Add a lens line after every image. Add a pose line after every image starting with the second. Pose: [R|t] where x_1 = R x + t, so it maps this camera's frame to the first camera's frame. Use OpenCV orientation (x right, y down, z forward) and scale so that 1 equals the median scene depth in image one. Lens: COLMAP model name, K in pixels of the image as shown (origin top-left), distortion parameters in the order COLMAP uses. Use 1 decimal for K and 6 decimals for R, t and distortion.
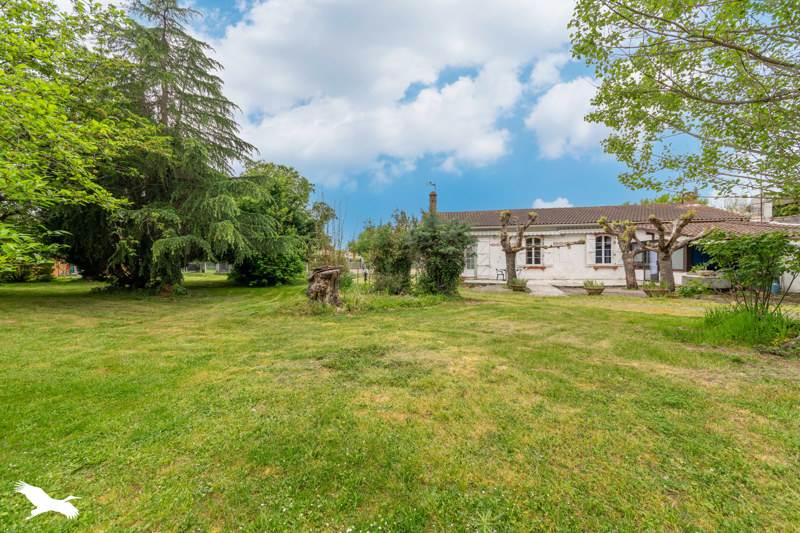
lens RADIAL K [[289.7, 0, 401.7], [0, 289.7, 265.4], [0, 0, 1]] dist [0.009488, 0.000239]
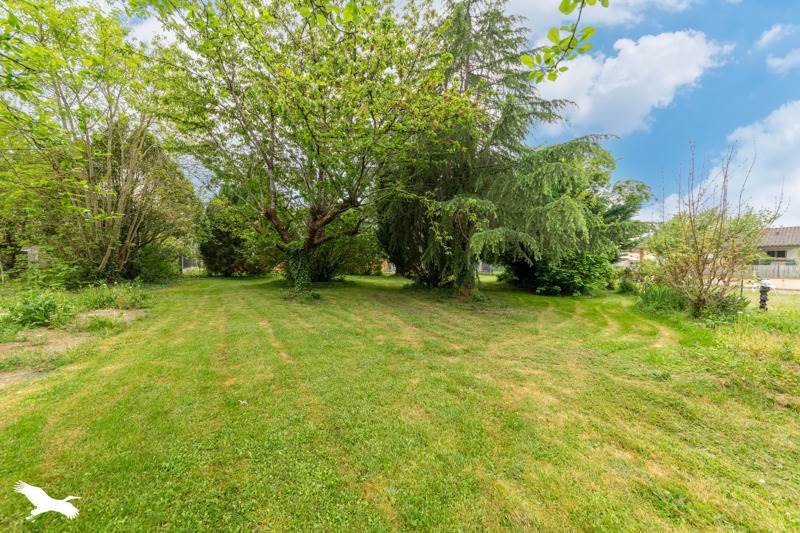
lens RADIAL K [[289.7, 0, 399.7], [0, 289.7, 263.5], [0, 0, 1]] dist [0.009488, 0.000239]
pose [[0.693208, 0.014752, -0.720587, -0.243022], [-0.022205, 0.999753, -0.000894, -0.002766], [0.720396, 0.016620, 0.693364, 0.192412]]
